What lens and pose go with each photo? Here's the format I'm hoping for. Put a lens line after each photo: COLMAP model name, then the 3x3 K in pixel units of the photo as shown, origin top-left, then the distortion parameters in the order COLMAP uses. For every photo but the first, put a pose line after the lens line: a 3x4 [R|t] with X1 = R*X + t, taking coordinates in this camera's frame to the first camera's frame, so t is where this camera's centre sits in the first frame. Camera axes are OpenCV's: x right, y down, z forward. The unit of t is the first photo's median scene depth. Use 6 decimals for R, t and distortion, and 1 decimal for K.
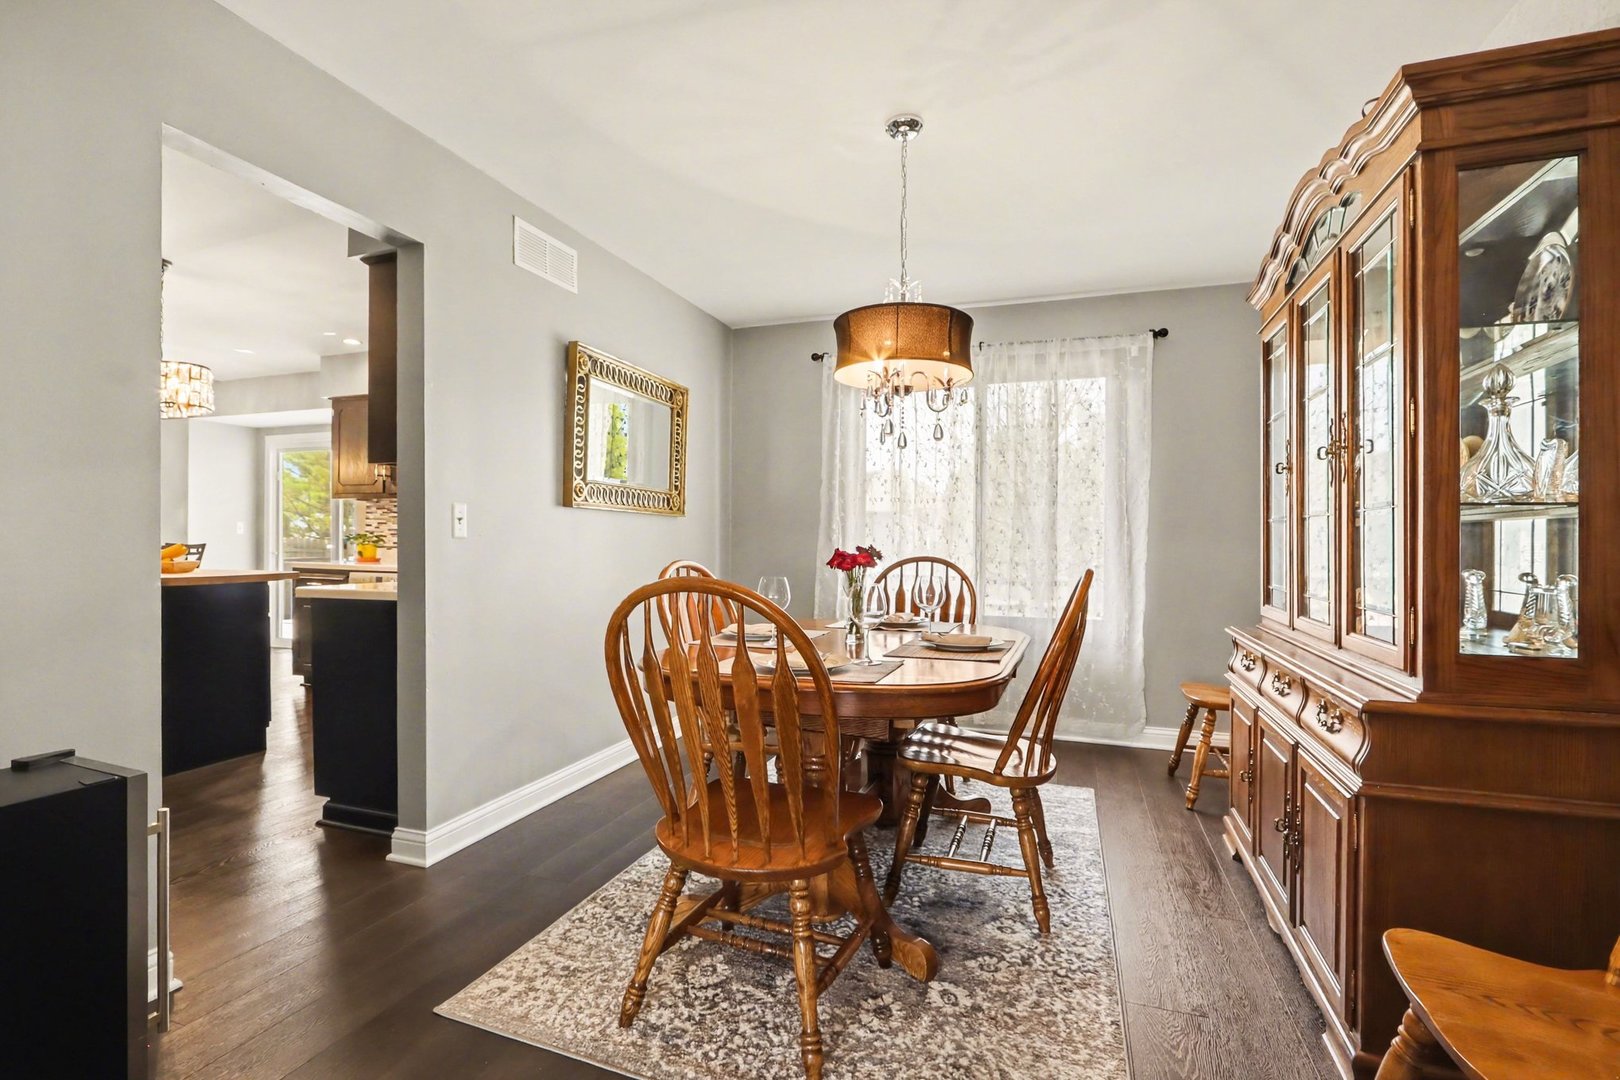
lens RADIAL K [[750.8, 0, 804.7], [0, 750.8, 545.7], [0, 0, 1]] dist [-0.022673, 0.004794]
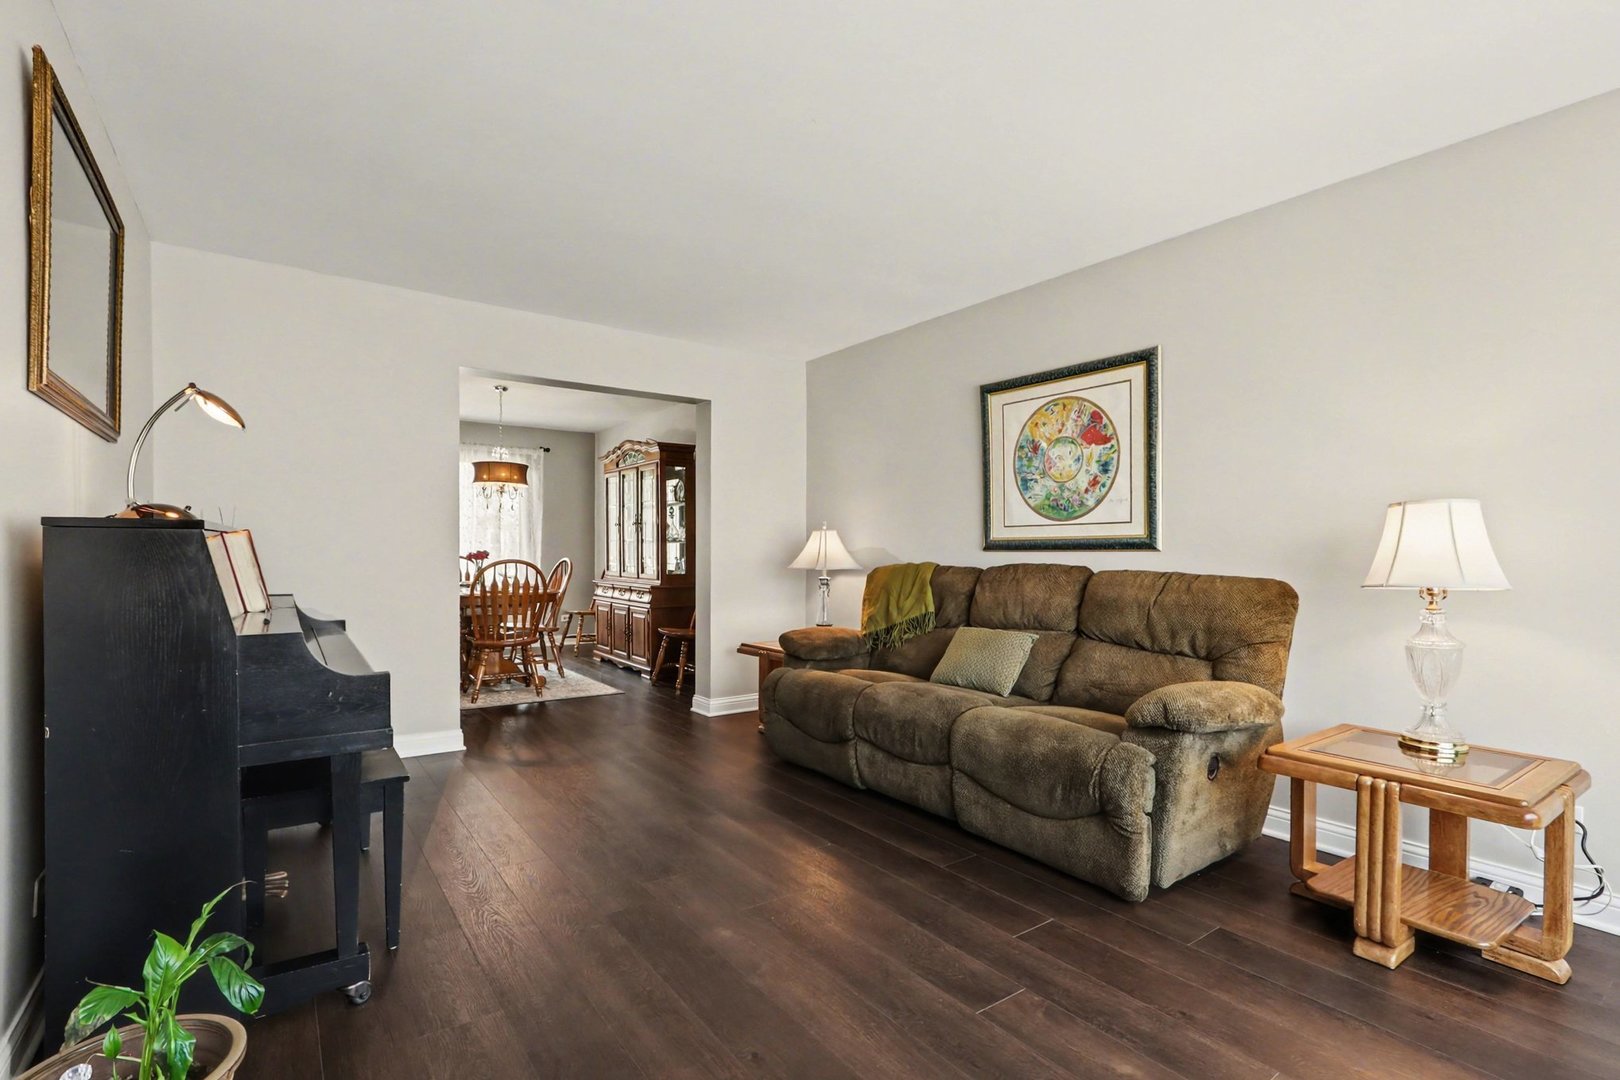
lens RADIAL K [[750.8, 0, 802.0], [0, 750.8, 548.6], [0, 0, 1]] dist [-0.022673, 0.004794]
pose [[0.572866, -0.003876, 0.819640, -1.308722], [-0.001650, 0.999981, 0.005882, -0.022847], [-0.819648, -0.004721, 0.572848, -1.257836]]
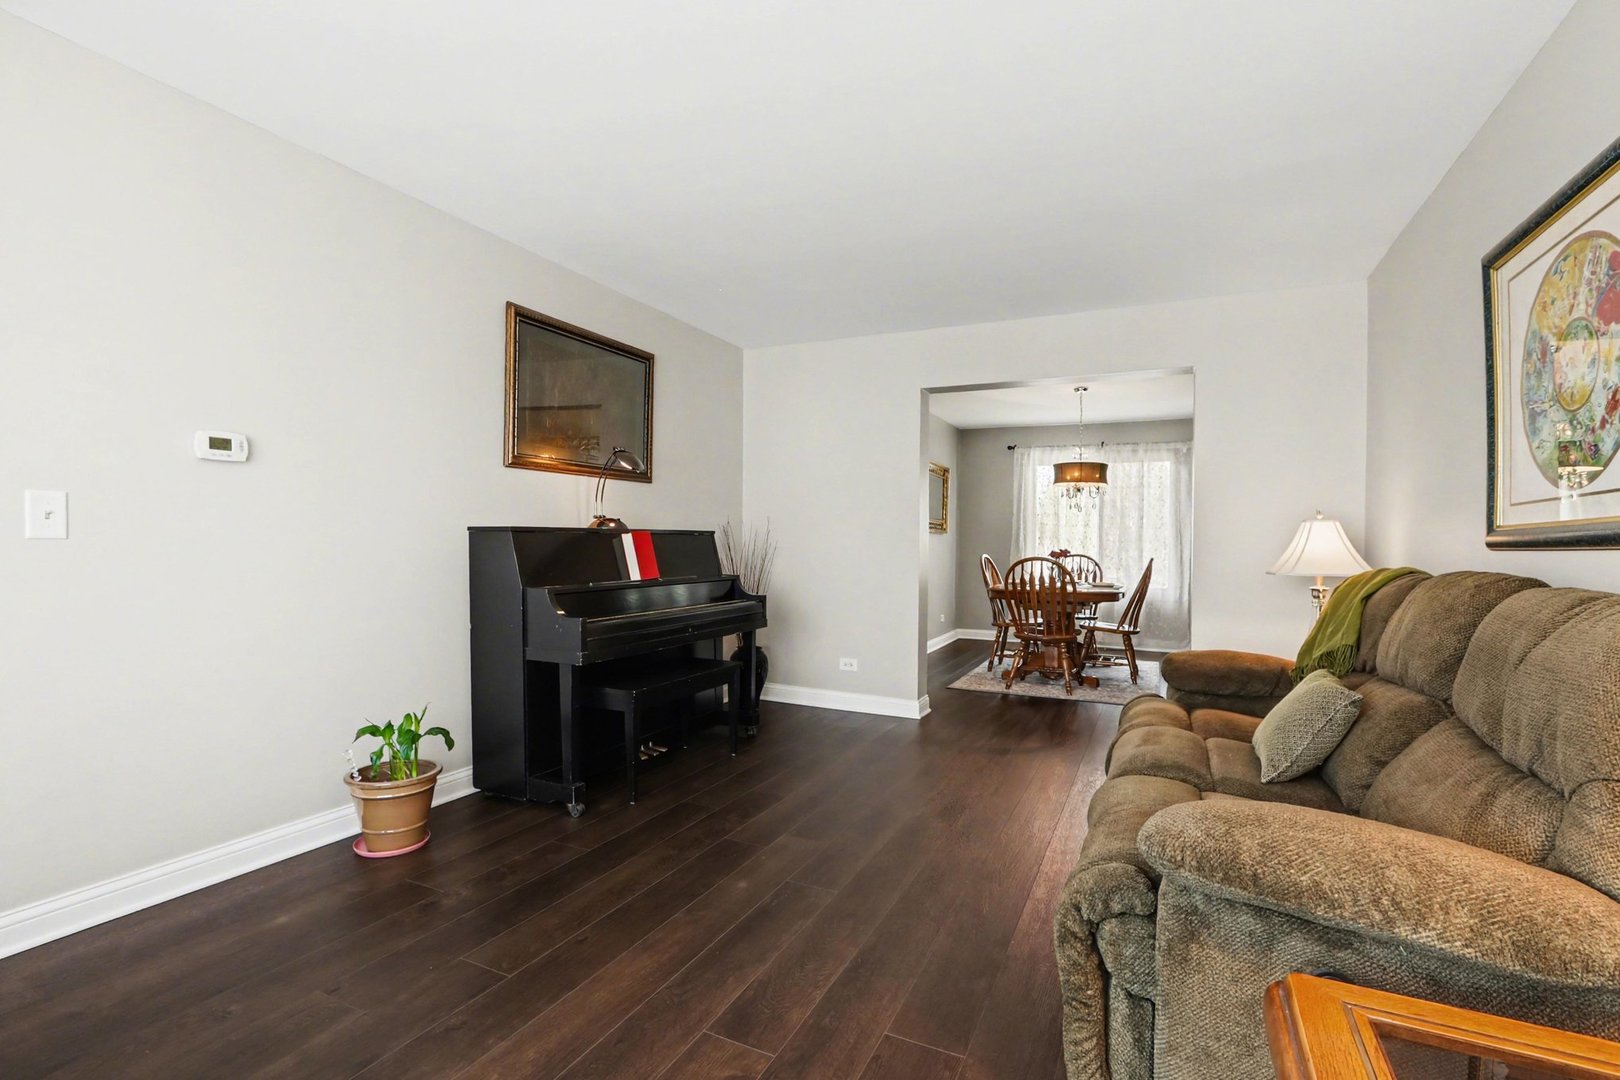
lens RADIAL K [[750.8, 0, 803.0], [0, 750.8, 548.1], [0, 0, 1]] dist [-0.022673, 0.004794]
pose [[0.993701, 0.004006, -0.111993, -0.509466], [-0.003582, 0.999986, 0.003990, -0.011461], [0.112007, -0.003564, 0.993701, -1.623425]]
